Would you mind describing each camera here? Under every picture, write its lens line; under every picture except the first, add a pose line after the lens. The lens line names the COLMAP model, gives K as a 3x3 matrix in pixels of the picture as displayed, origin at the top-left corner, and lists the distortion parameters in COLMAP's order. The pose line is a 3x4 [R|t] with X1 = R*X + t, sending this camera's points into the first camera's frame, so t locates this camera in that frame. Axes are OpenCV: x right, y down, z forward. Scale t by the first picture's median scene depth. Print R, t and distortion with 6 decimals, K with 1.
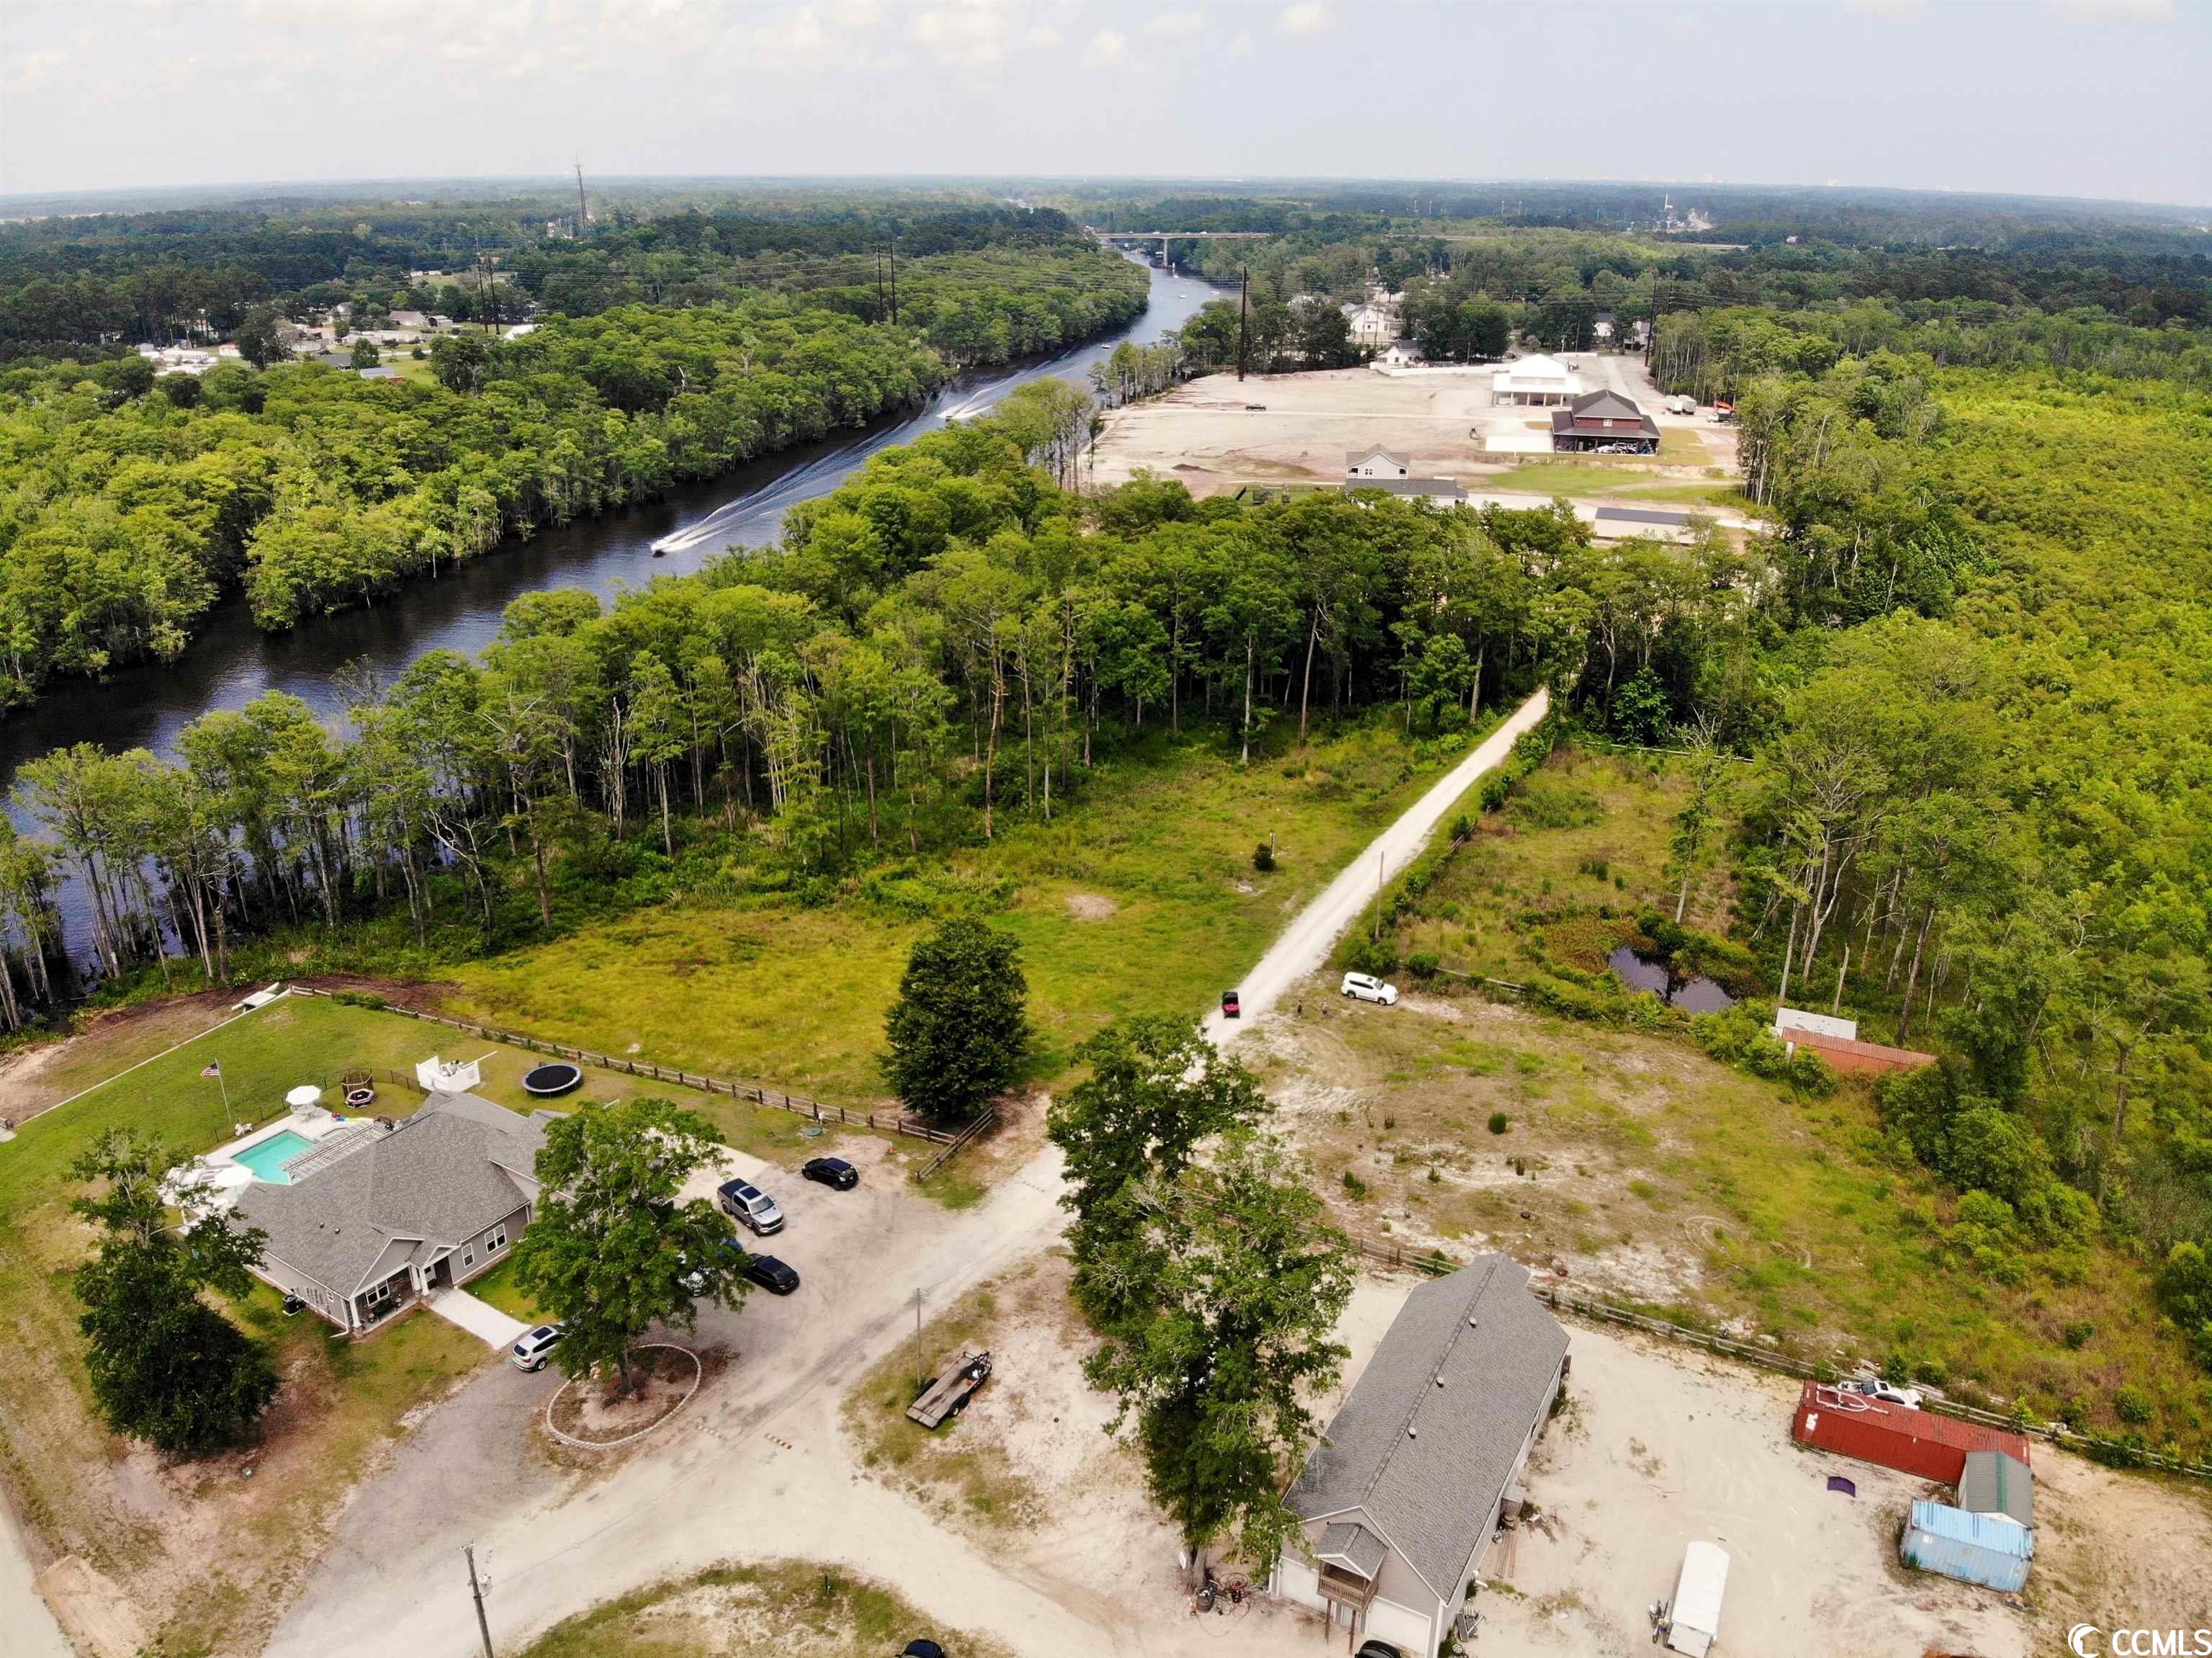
lens RADIAL K [[1602.6, 0, 1106.0], [0, 1602.6, 829.0], [0, 0, 1]] dist [0.068956, -0.190439]
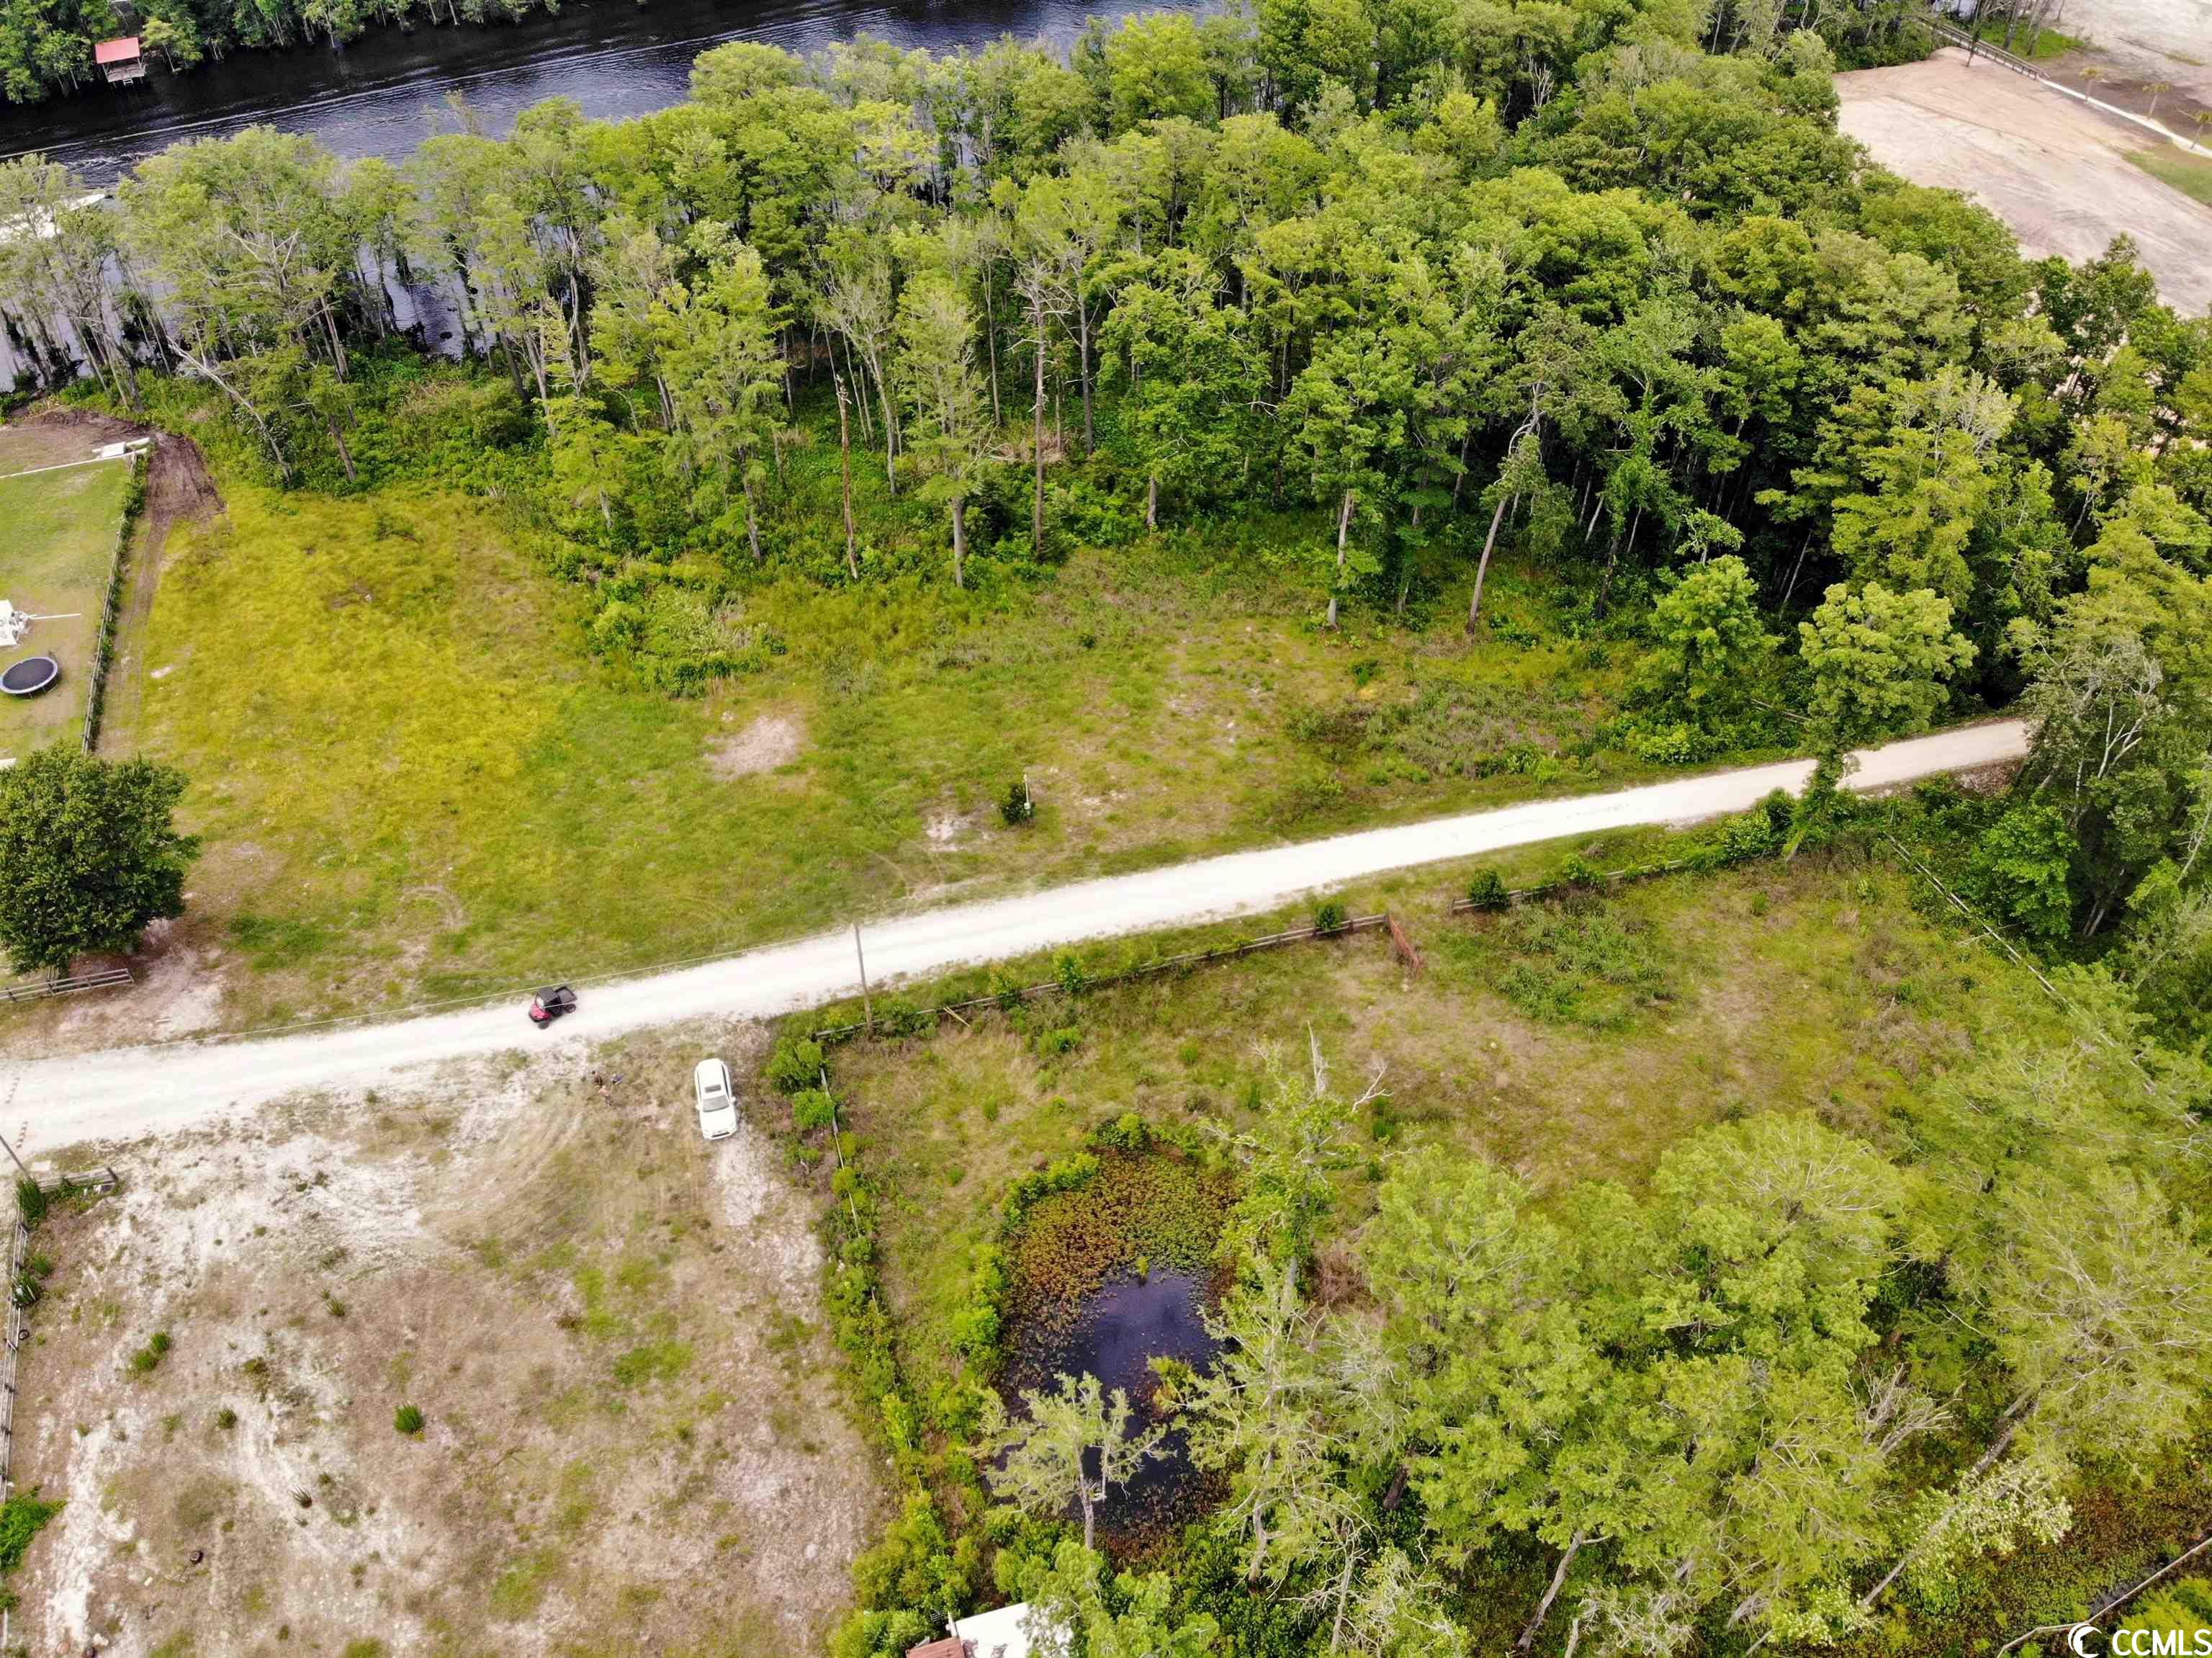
lens RADIAL K [[1602.6, 0, 1106.0], [0, 1602.6, 829.0], [0, 0, 1]] dist [0.068956, -0.190439]
pose [[0.688577, 0.514864, -0.510663, 0.304817], [-0.279219, 0.838152, 0.468548, -0.190111], [0.669252, -0.180044, 0.720892, 0.359114]]
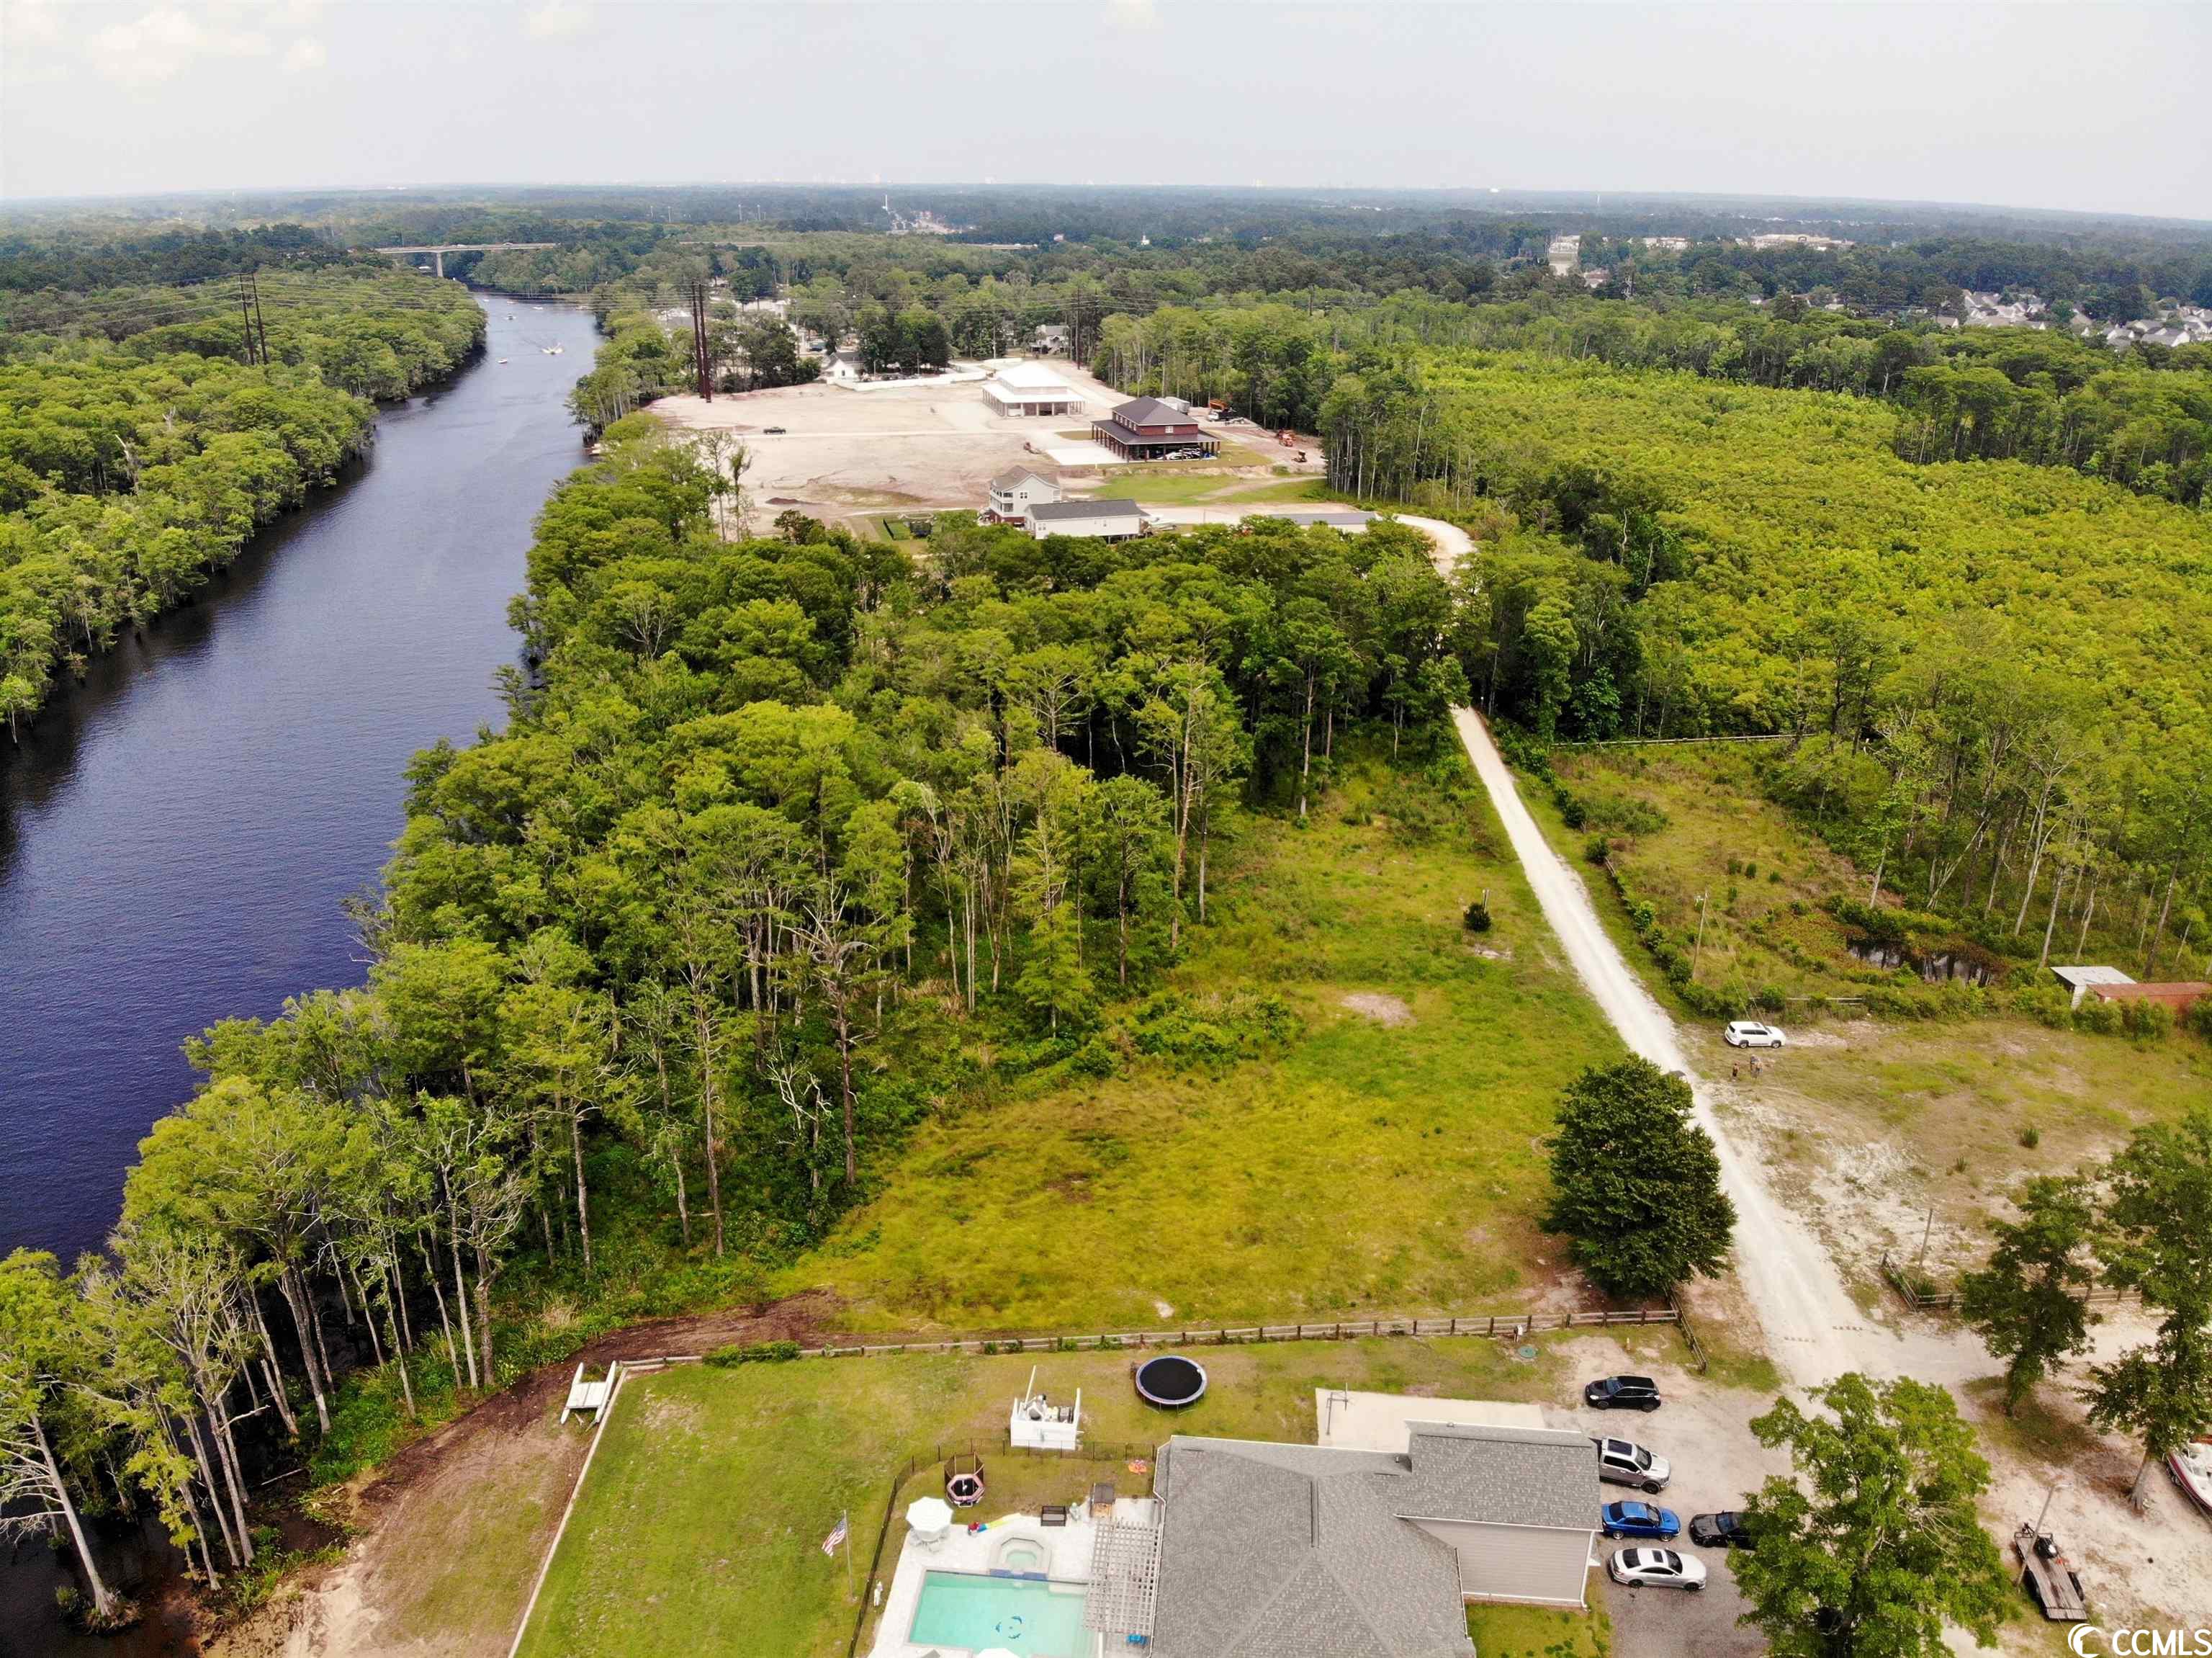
lens RADIAL K [[1602.6, 0, 1106.0], [0, 1602.6, 829.0], [0, 0, 1]] dist [0.068956, -0.190439]
pose [[0.896447, -0.165140, 0.411232, -0.316055], [0.165992, 0.985544, 0.033922, -0.067055], [-0.410888, 0.037852, 0.910900, 0.146847]]
